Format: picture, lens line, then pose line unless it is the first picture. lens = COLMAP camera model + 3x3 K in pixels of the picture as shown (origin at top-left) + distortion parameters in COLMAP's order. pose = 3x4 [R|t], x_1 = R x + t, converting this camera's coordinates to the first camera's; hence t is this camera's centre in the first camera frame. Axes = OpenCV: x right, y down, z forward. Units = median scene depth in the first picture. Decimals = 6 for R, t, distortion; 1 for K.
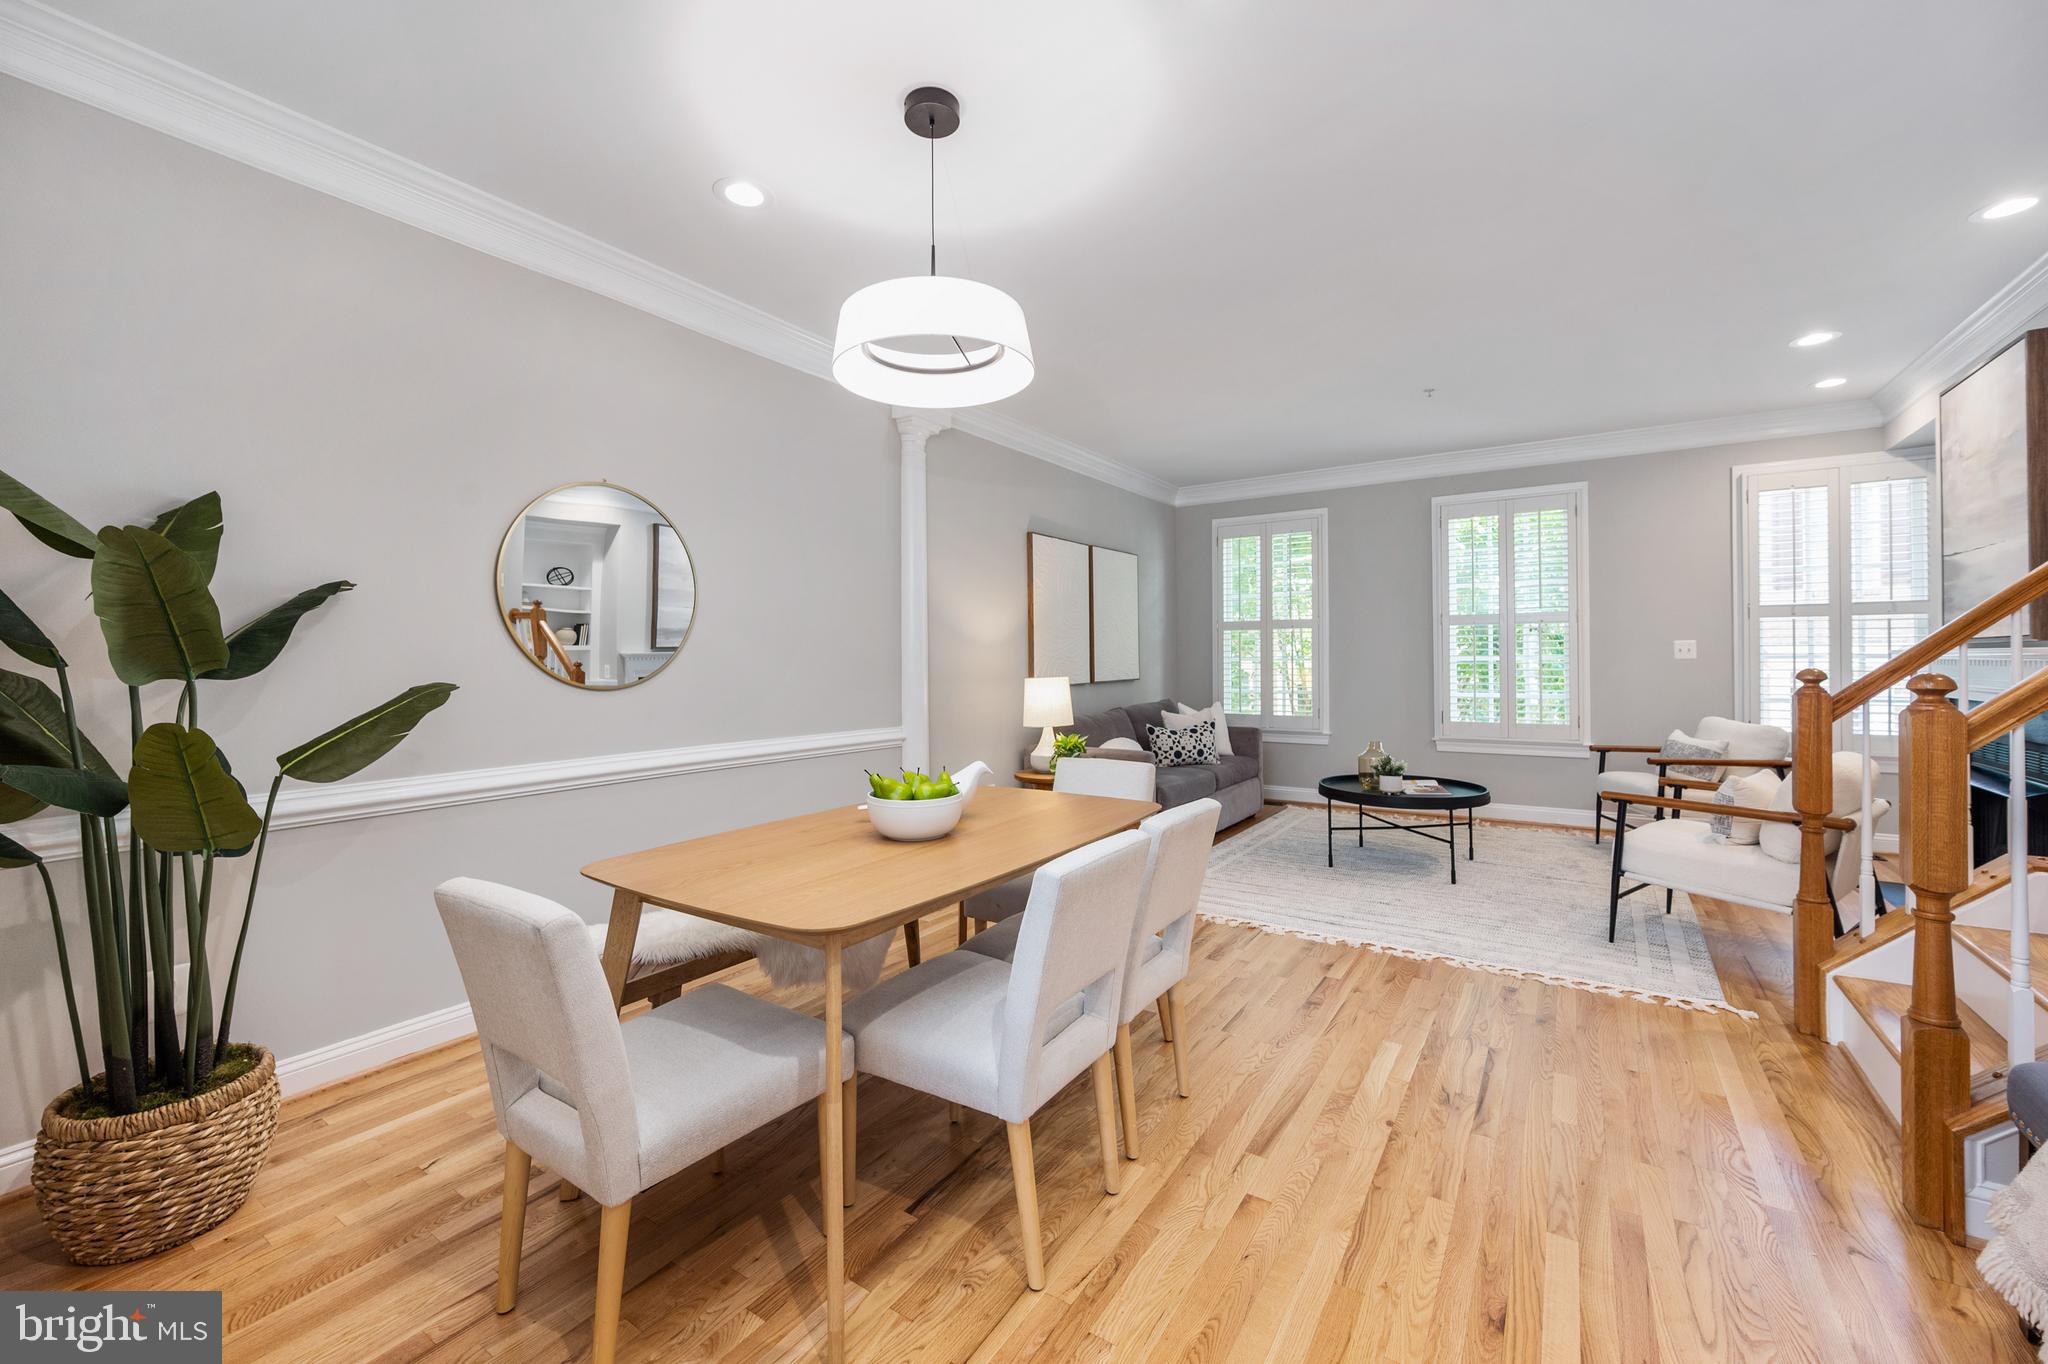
lens RADIAL K [[820.5, 0, 1020.8], [0, 820.5, 666.1], [0, 0, 1]] dist [0.002069, 0.000075]
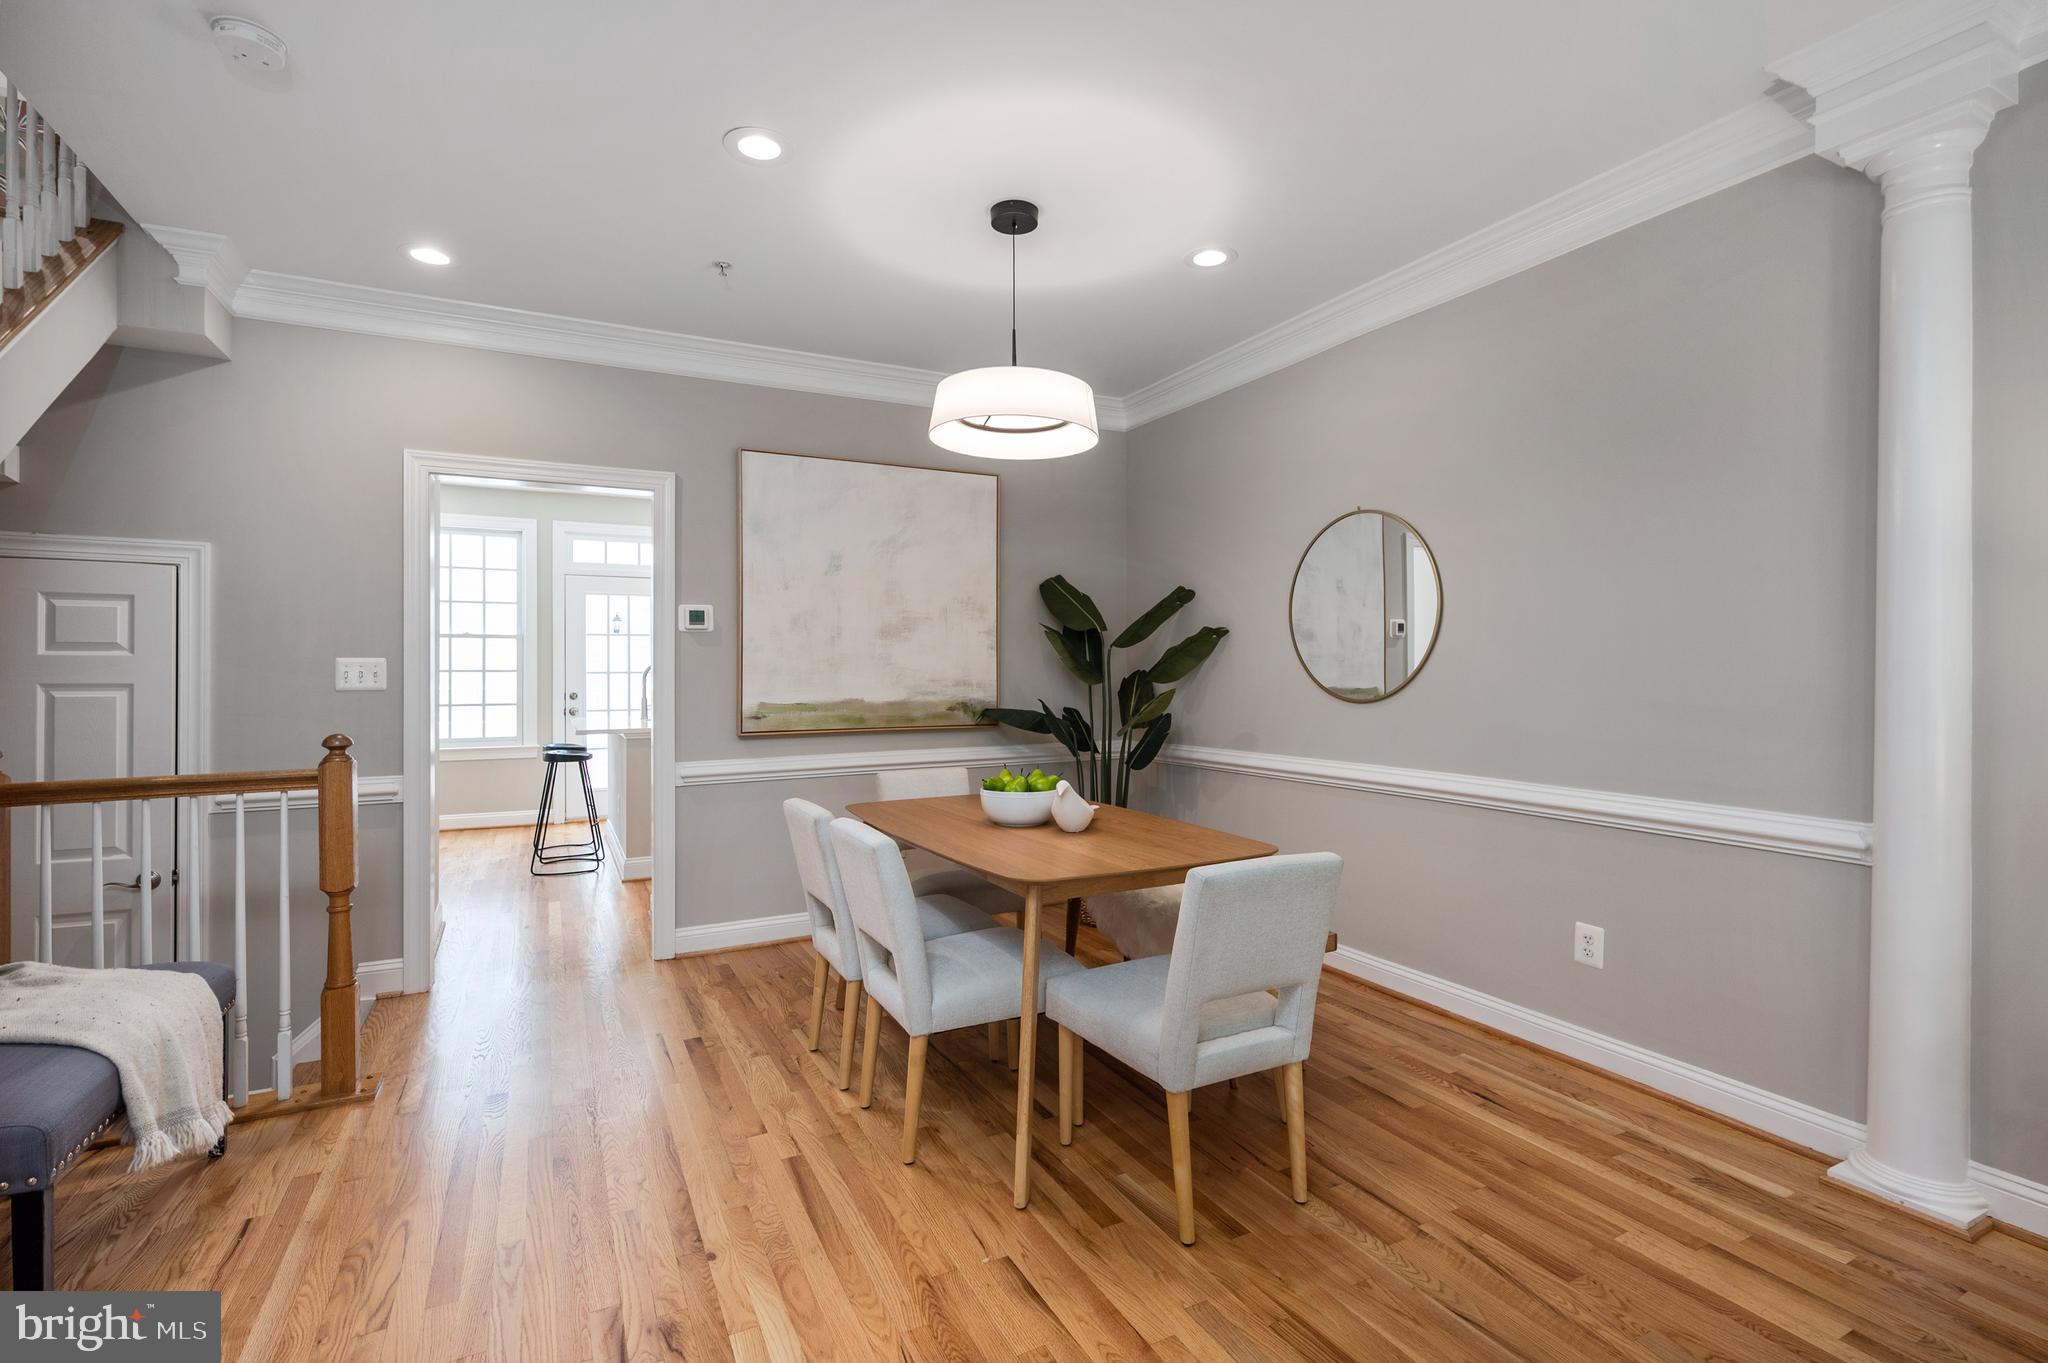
lens RADIAL K [[921.0, 0, 1021.9], [0, 921.0, 668.8], [0, 0, 1]] dist [-0.000589, -0.000275]
pose [[-0.477654, 0.004278, -0.878538, 0.690330], [-0.002508, 0.999977, 0.006233, -0.017277], [0.878545, 0.005180, -0.477632, 1.069070]]
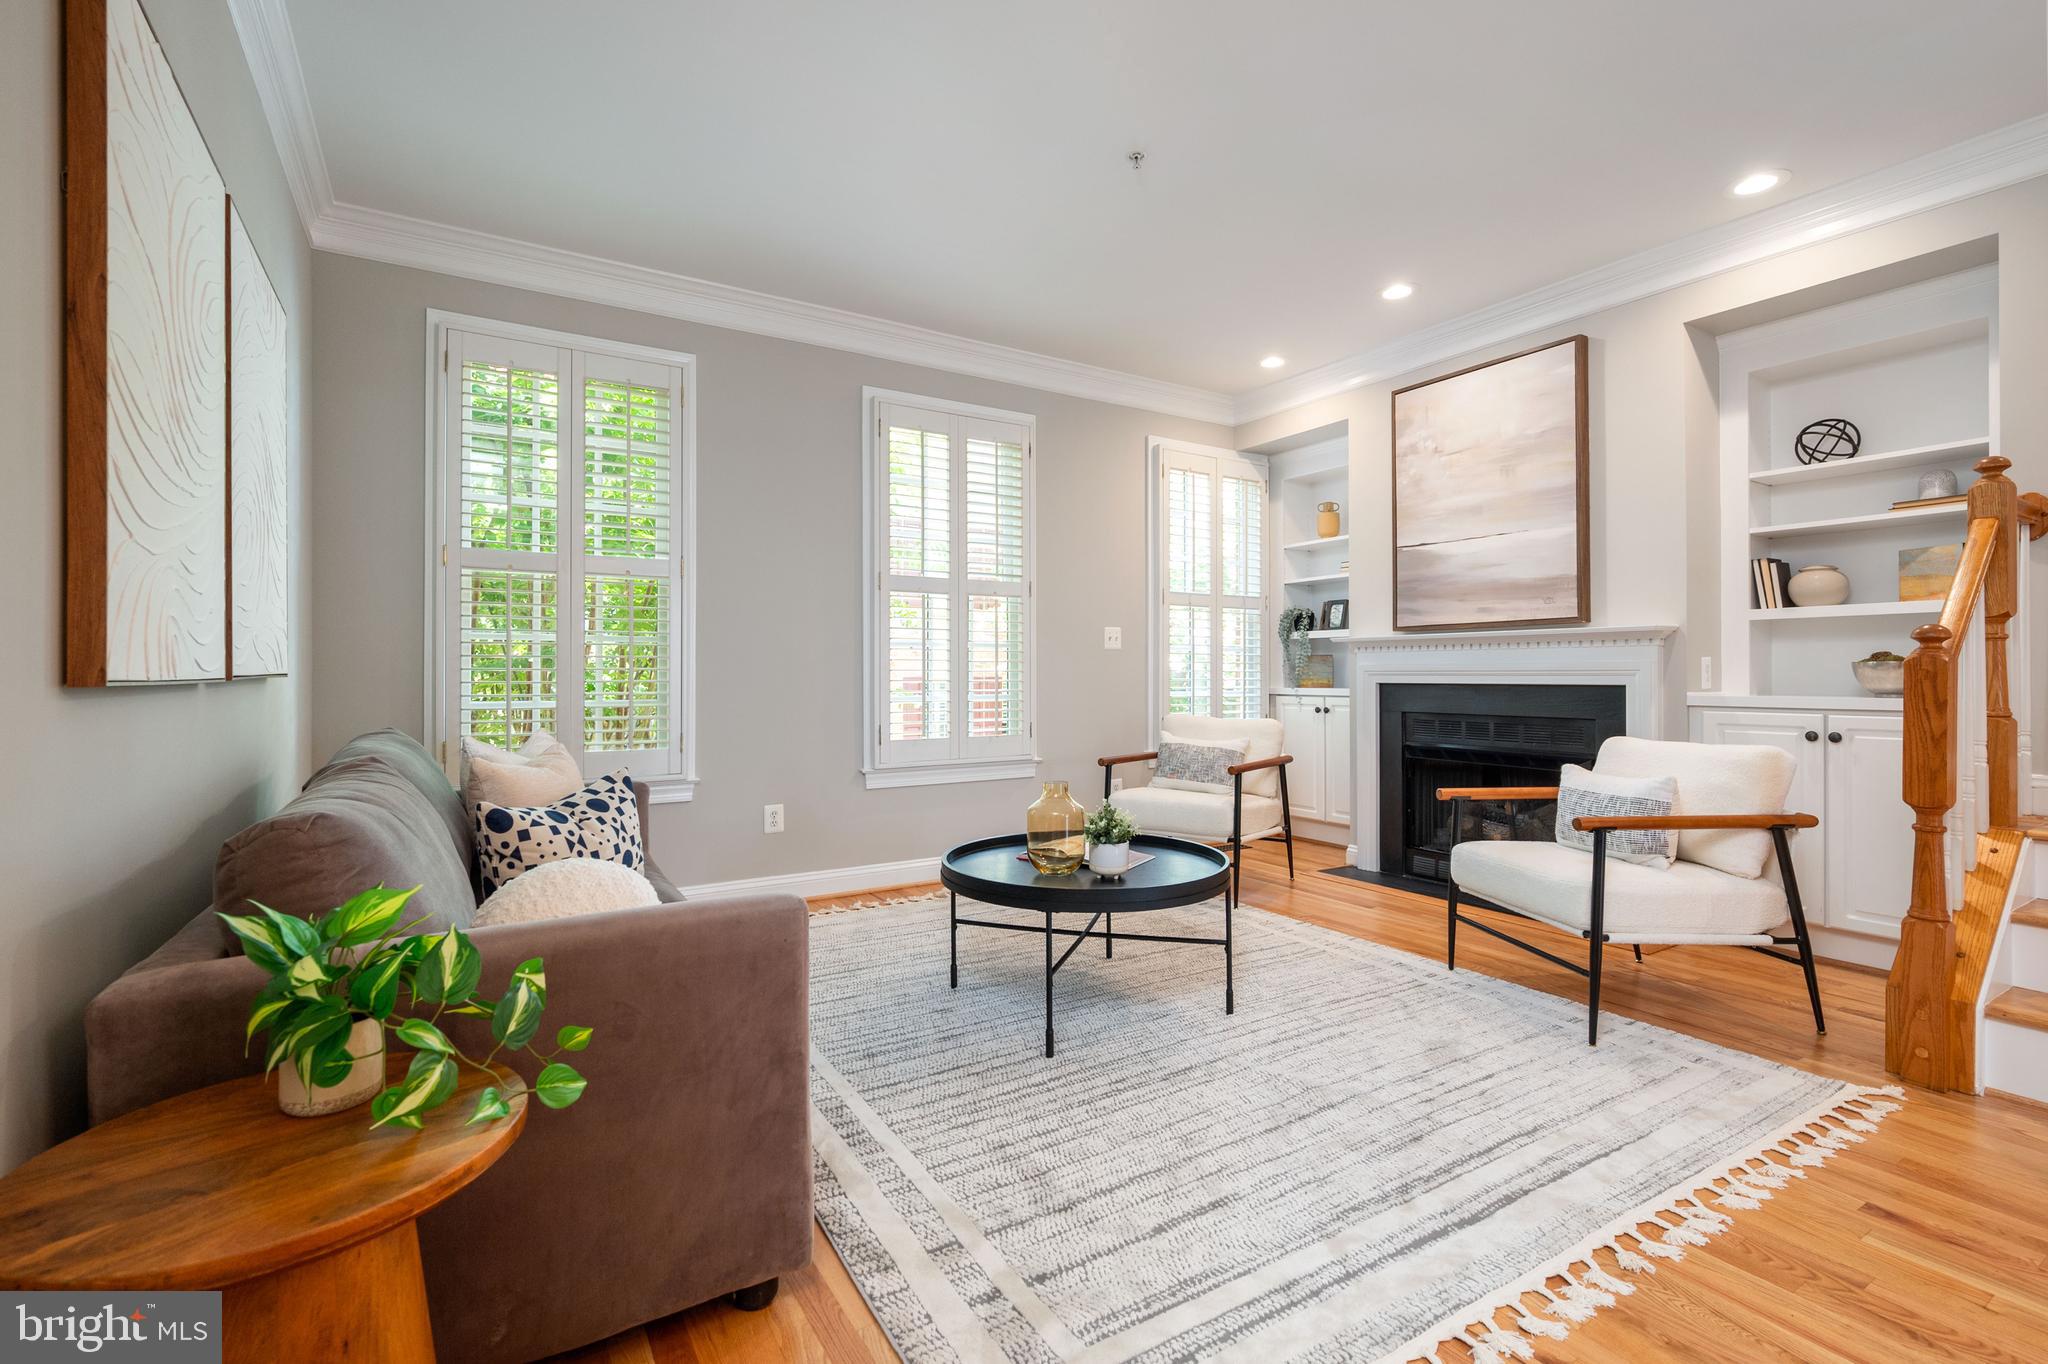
lens RADIAL K [[921.0, 0, 1021.6], [0, 921.0, 666.7], [0, 0, 1]] dist [-0.000589, -0.000275]
pose [[0.409714, 0.011463, 0.912142, -0.160213], [0.007633, 0.999843, -0.015994, 0.039477], [-0.912182, 0.013515, 0.409562, 1.106151]]
